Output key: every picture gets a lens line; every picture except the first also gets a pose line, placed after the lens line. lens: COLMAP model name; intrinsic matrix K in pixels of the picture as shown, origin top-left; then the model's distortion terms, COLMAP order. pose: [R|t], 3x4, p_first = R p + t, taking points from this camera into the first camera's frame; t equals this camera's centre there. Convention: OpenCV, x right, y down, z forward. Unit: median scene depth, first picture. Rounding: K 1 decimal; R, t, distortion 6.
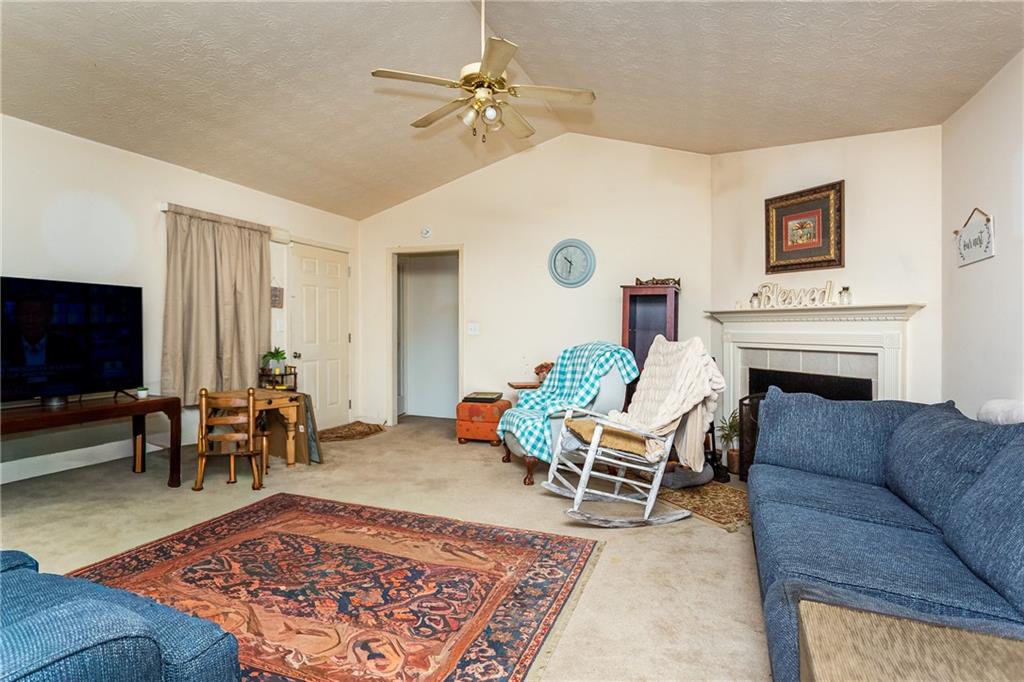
lens RADIAL K [[528.4, 0, 512.0], [0, 528.4, 341.0], [0, 0, 1]] dist [-0.000453, 0.000005]
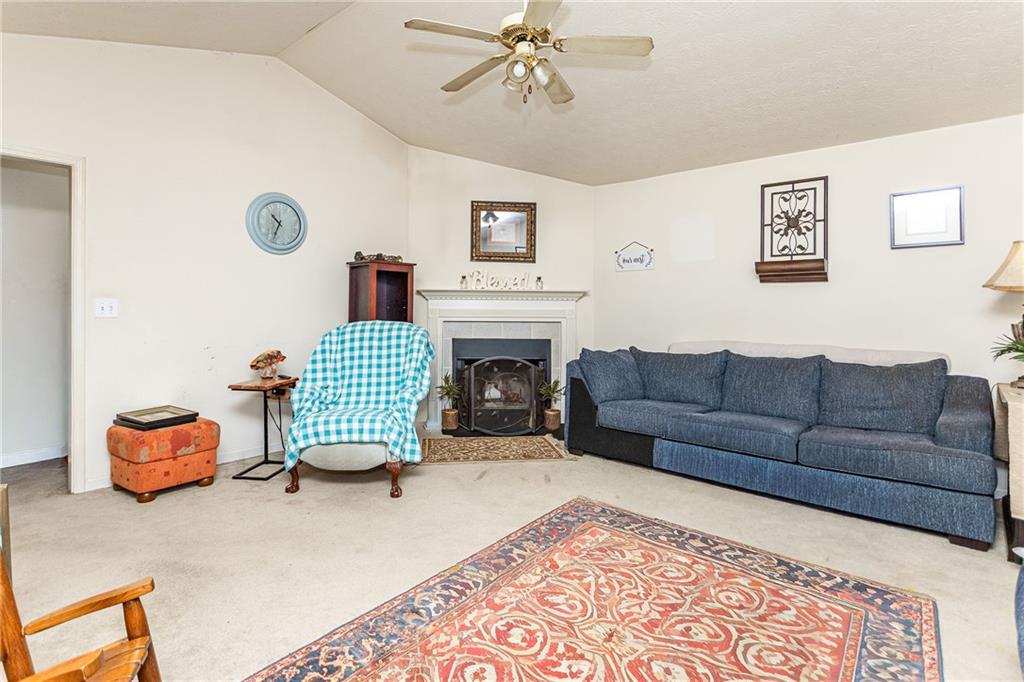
lens RADIAL K [[516.0, 0, 511.9], [0, 516.0, 299.7], [0, 0, 1]] dist [-0.000546, 0.000081]
pose [[0.330665, 0.004156, 0.943739, -0.634850], [0.017620, 0.999789, -0.010576, -0.023068], [-0.943584, 0.020126, 0.330522, 0.525955]]
